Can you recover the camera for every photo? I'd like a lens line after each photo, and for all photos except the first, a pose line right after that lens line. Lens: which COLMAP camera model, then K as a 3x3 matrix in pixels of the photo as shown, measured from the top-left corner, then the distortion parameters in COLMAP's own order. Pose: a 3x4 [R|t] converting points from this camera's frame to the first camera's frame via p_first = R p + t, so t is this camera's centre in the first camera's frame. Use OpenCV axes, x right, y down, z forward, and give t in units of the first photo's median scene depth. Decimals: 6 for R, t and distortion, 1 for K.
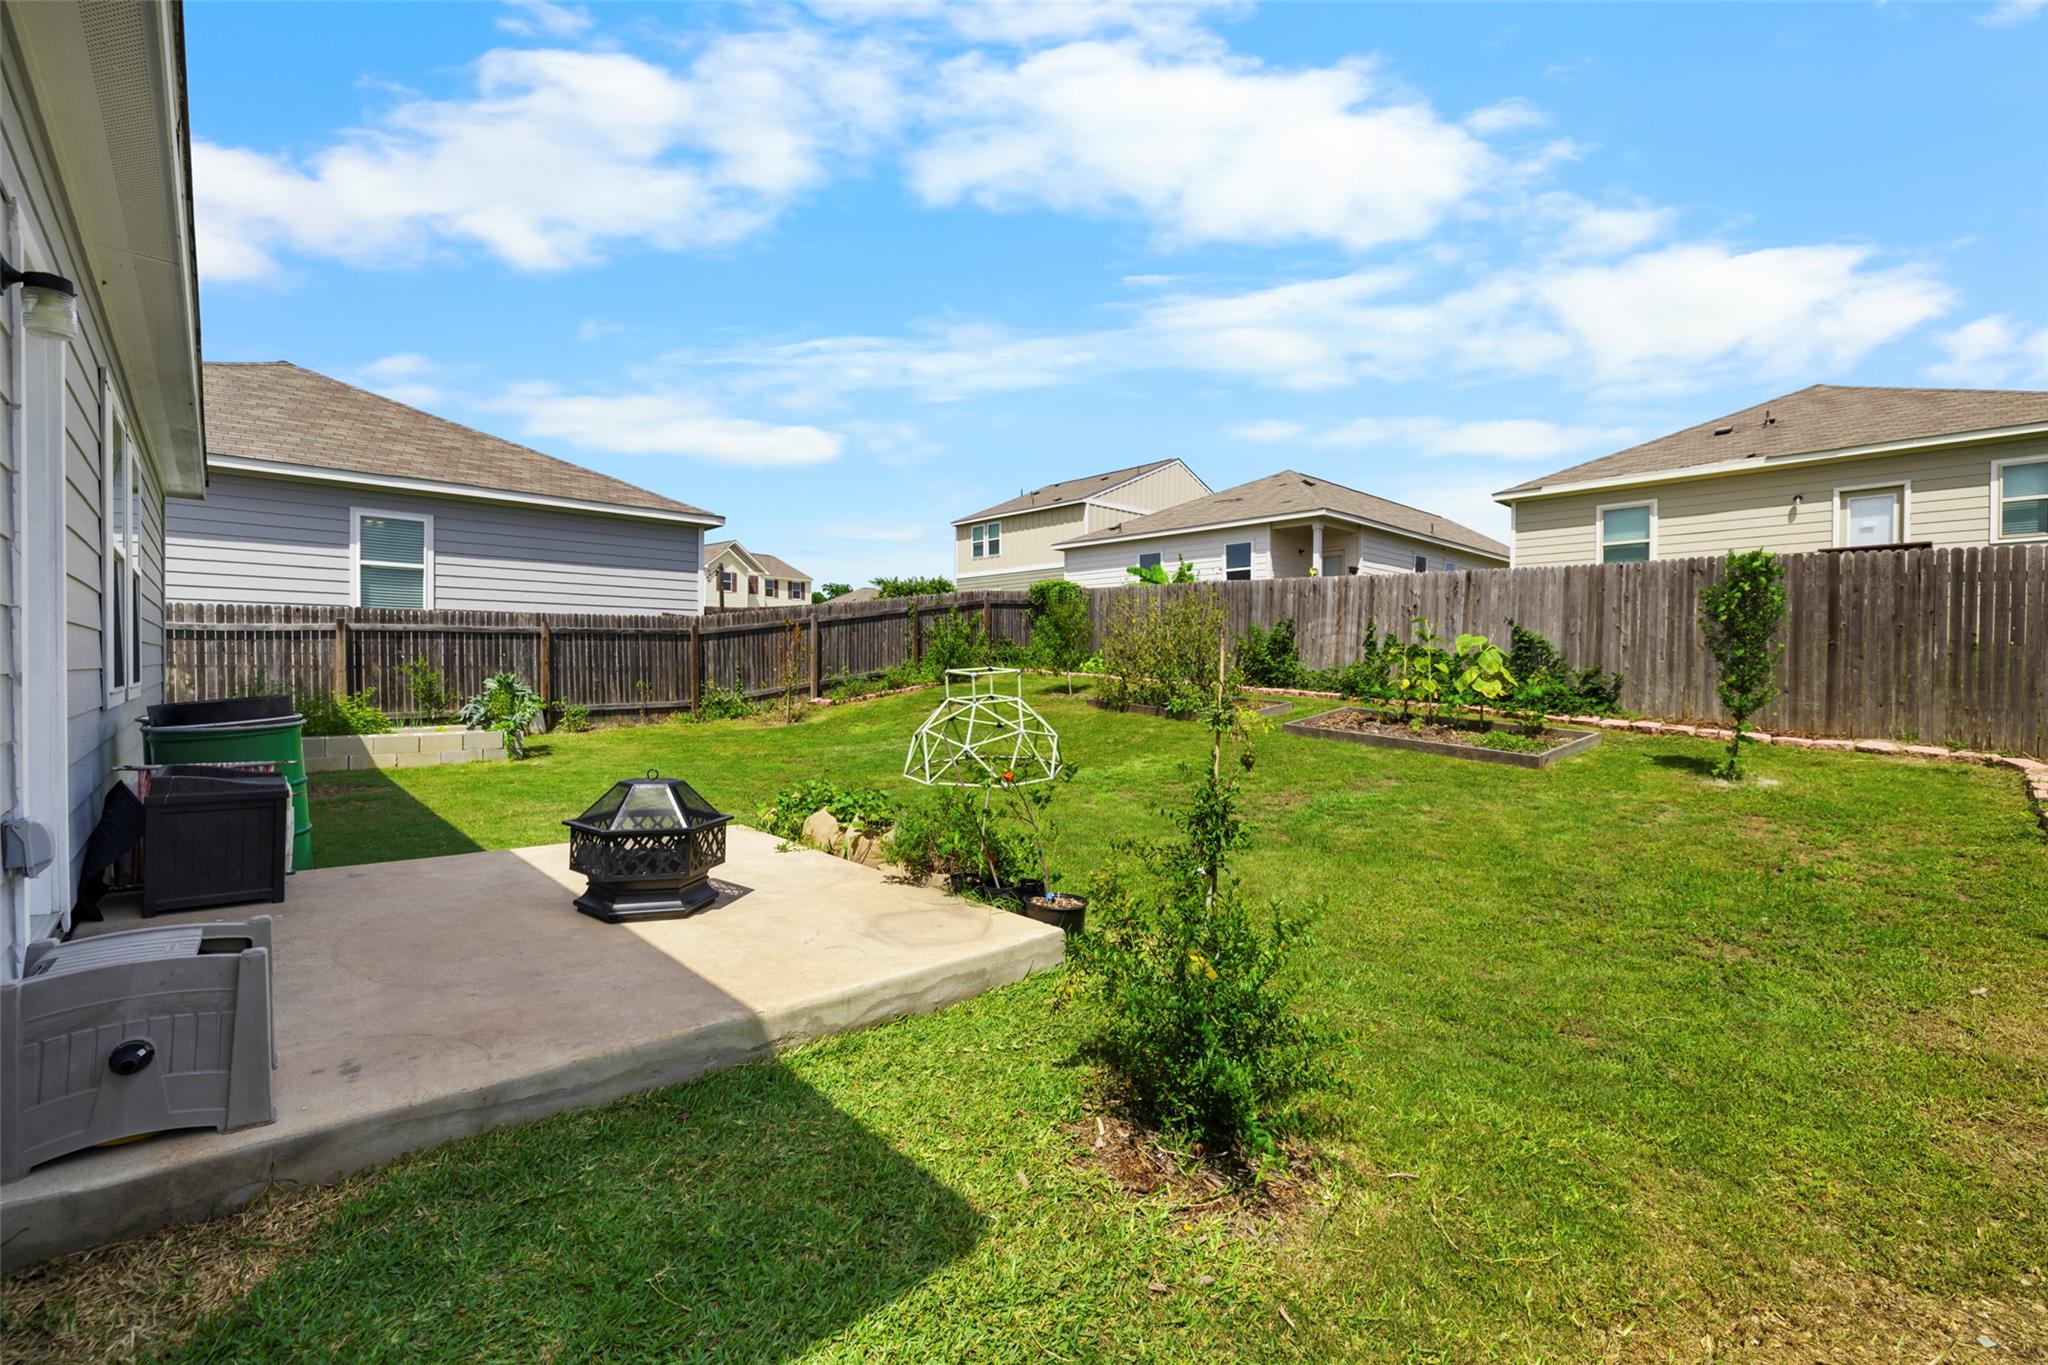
lens RADIAL K [[856.0, 0, 1012.0], [0, 856.0, 668.7], [0, 0, 1]] dist [0.000330, 0.000135]
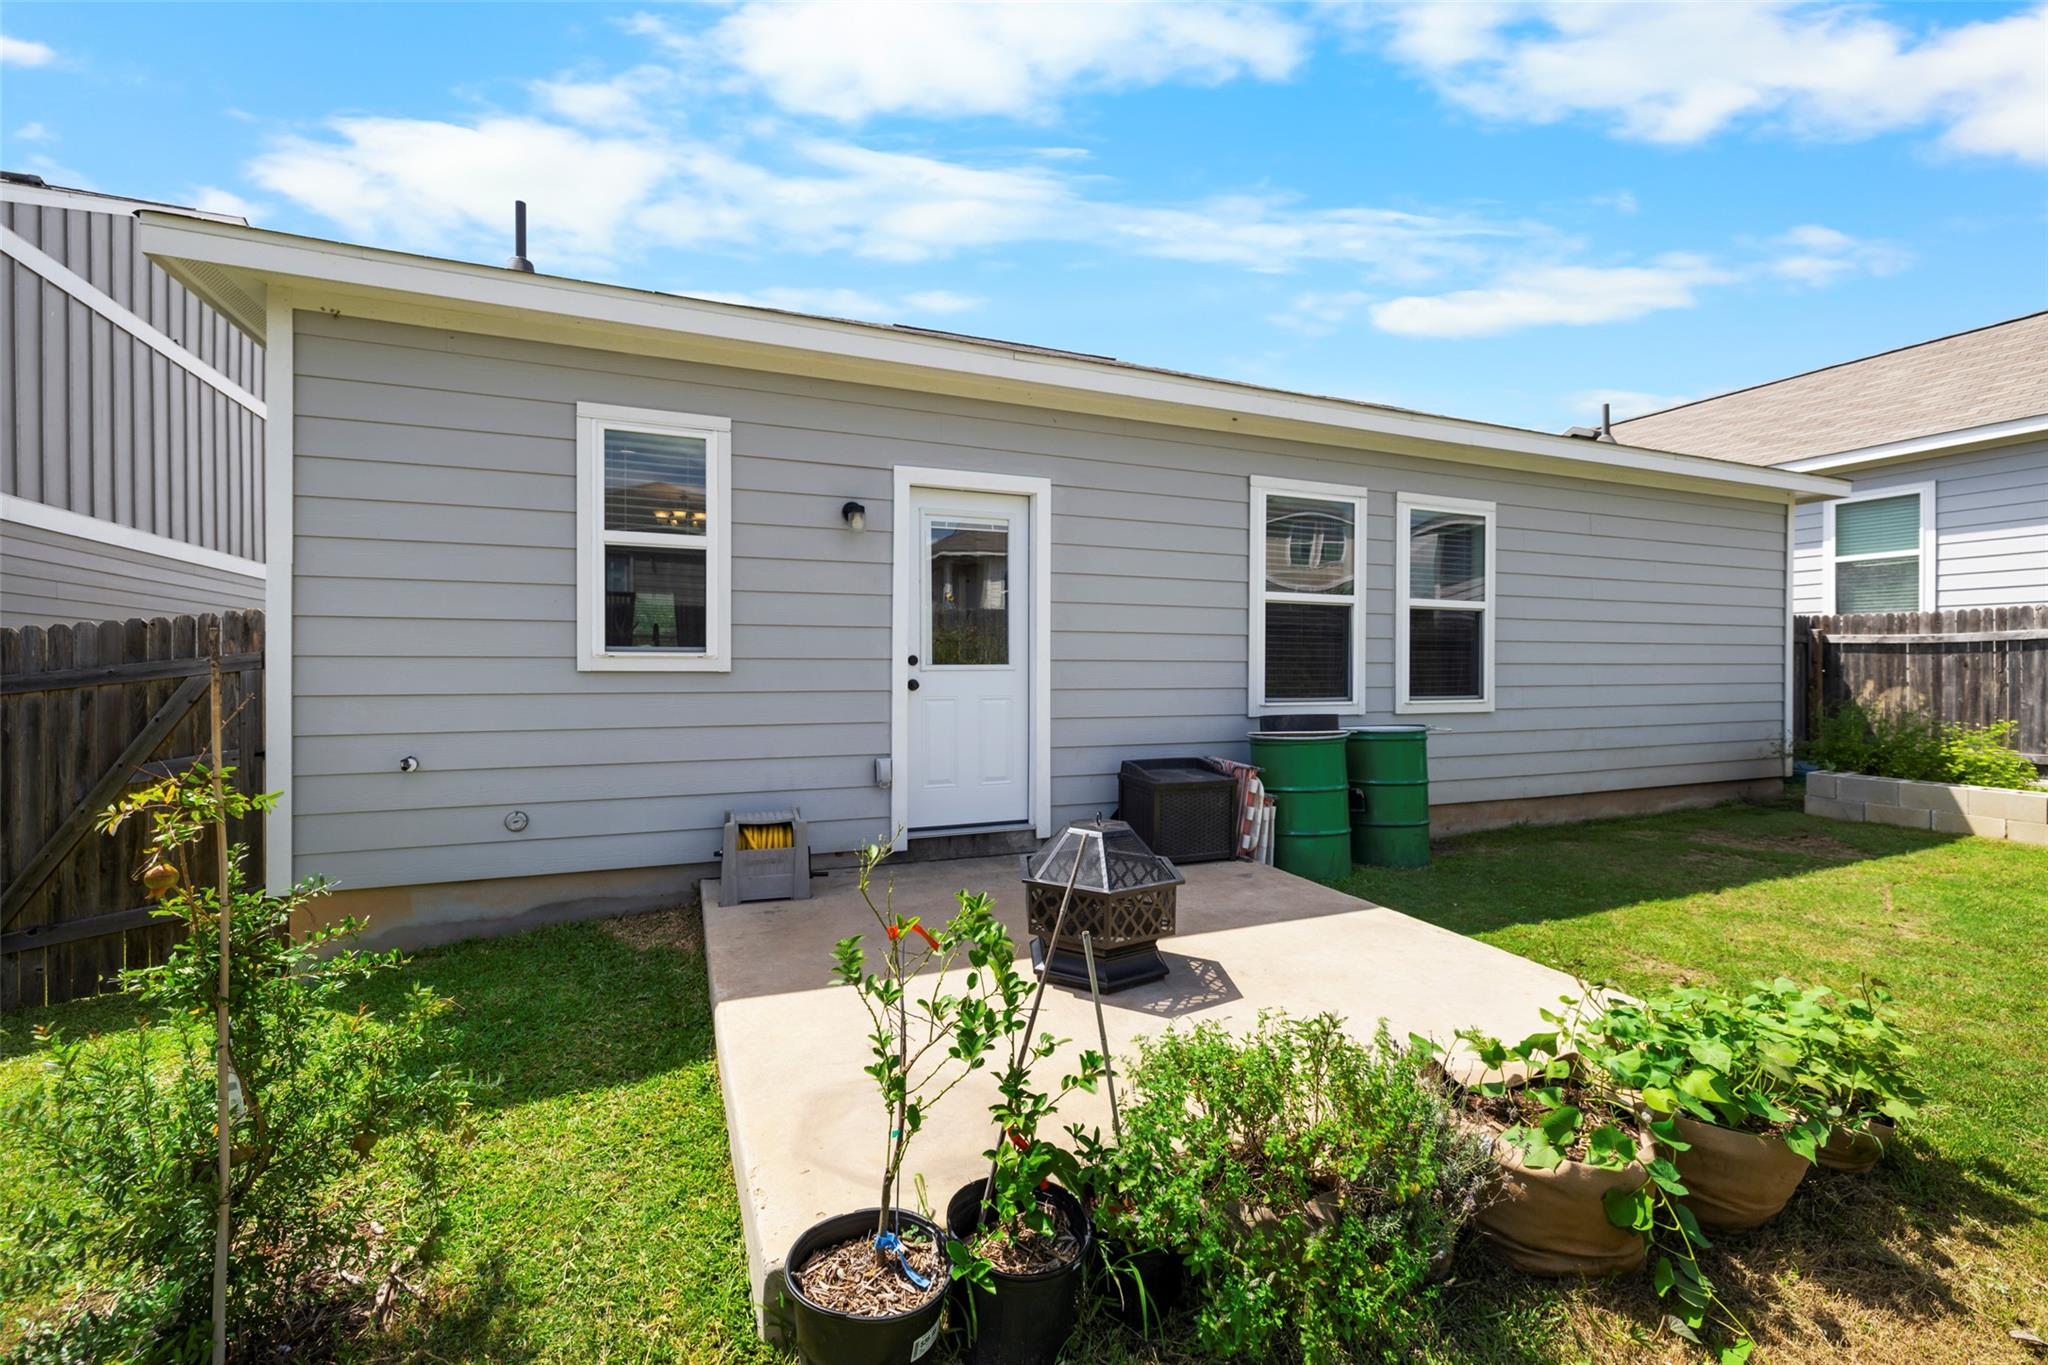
lens RADIAL K [[856.0, 0, 1024.9], [0, 856.0, 674.3], [0, 0, 1]] dist [0.000330, 0.000135]
pose [[-0.350442, 0.005657, -0.936567, 0.426354], [0.002692, 0.999984, 0.005032, -0.048419], [0.936580, -0.000757, -0.350452, 1.072743]]
